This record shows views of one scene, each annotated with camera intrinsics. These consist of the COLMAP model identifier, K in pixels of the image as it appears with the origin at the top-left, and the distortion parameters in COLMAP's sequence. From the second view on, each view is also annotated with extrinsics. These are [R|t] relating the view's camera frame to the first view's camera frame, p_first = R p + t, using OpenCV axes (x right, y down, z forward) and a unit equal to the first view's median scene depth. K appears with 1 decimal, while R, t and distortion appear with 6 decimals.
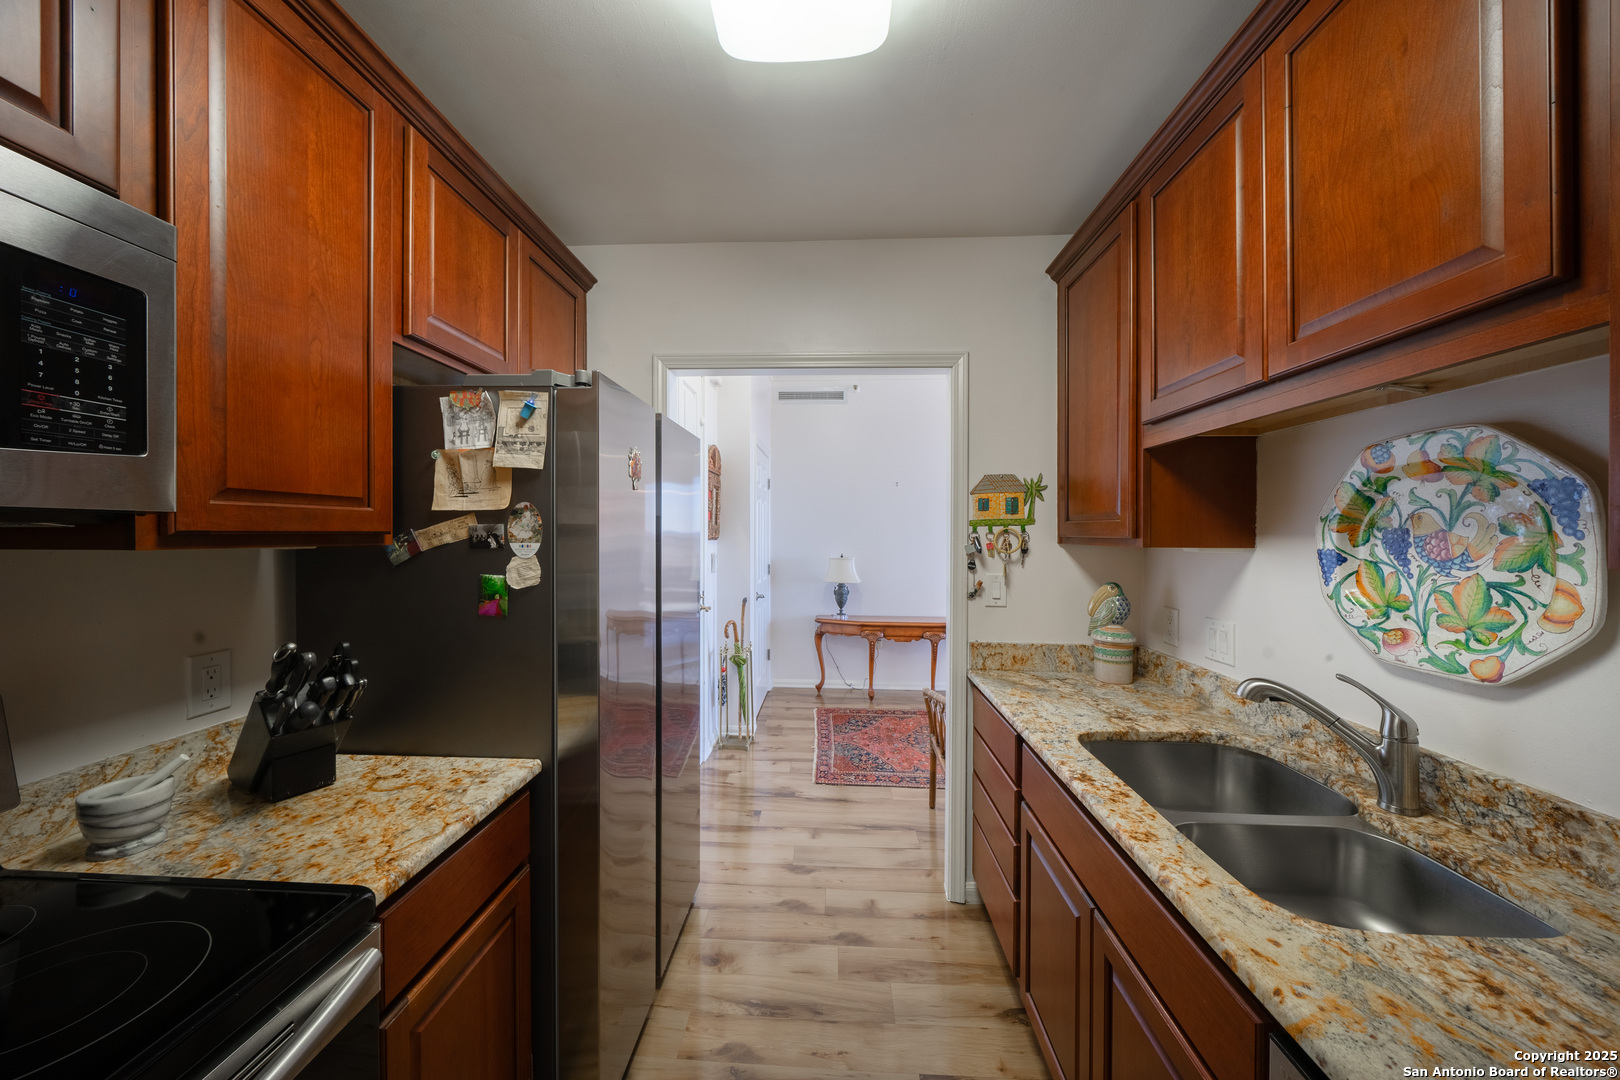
lens RADIAL K [[553.6, 0, 799.7], [0, 553.6, 535.4], [0, 0, 1]] dist [-0.001553, 0.000028]
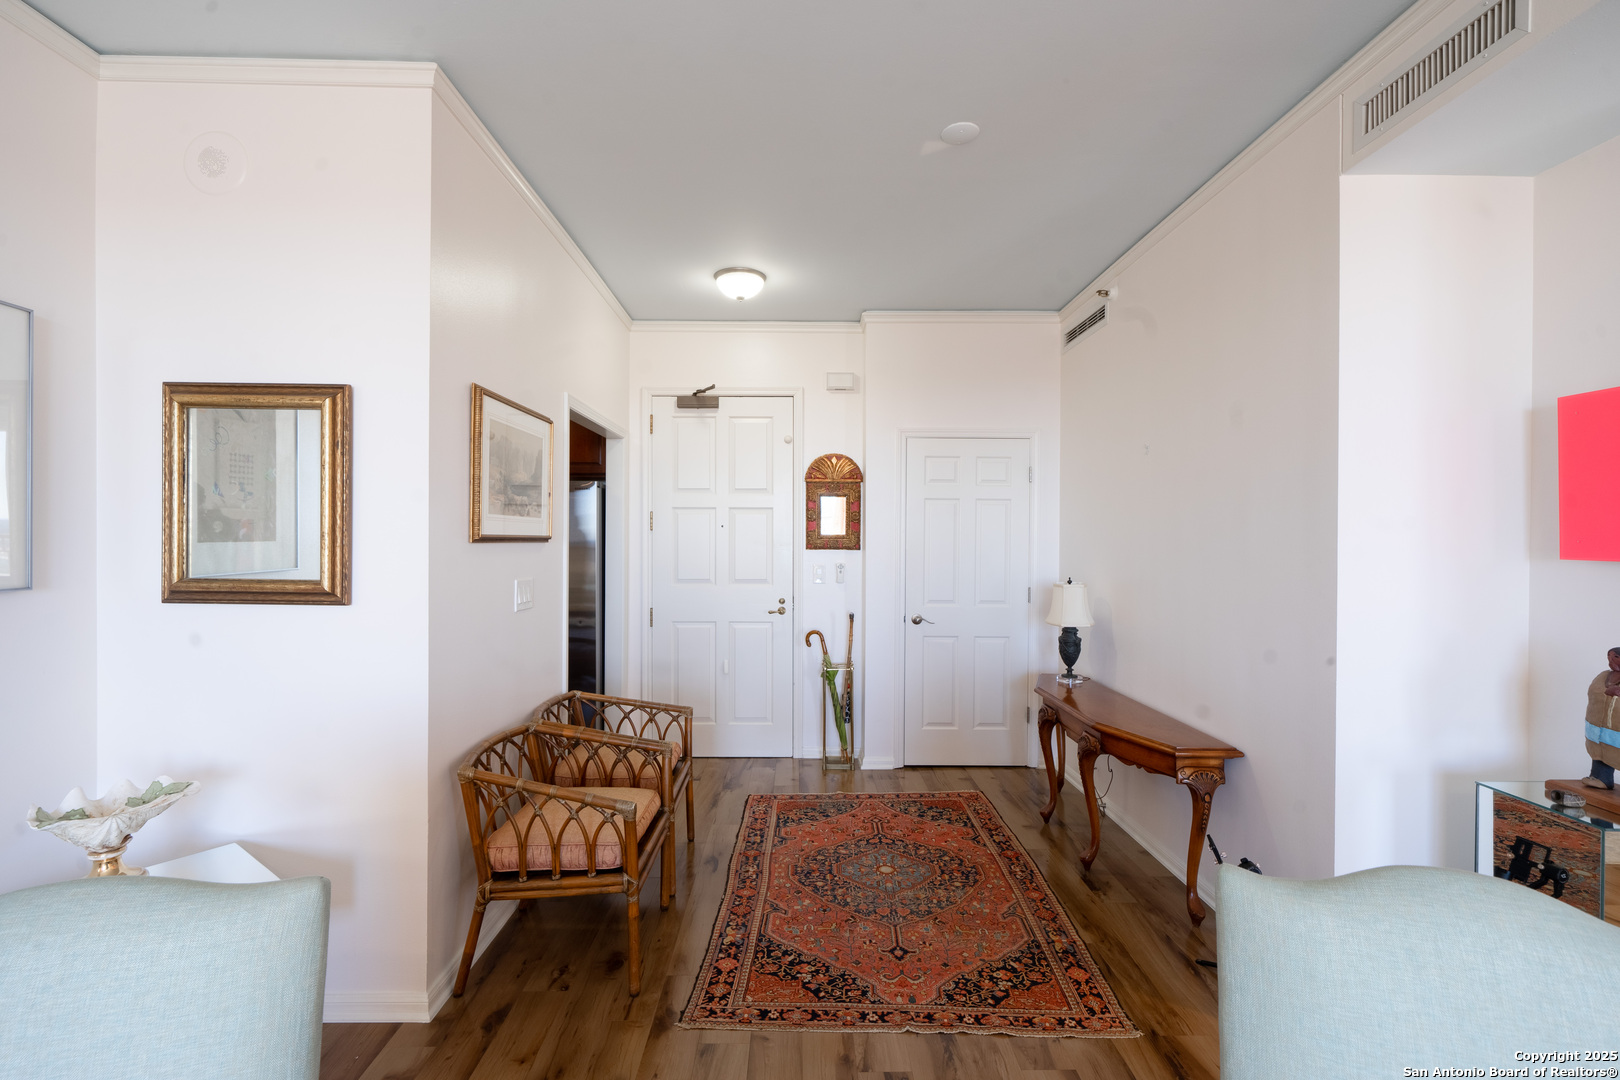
lens RADIAL K [[733.6, 0, 802.0], [0, 733.6, 540.1], [0, 0, 1]] dist [-0.000583, -0.000200]
pose [[0.068690, 0.002135, -0.997636, 1.088901], [-0.009352, 0.999955, 0.001497, -0.008600], [0.997594, 0.009227, 0.068707, 0.812968]]
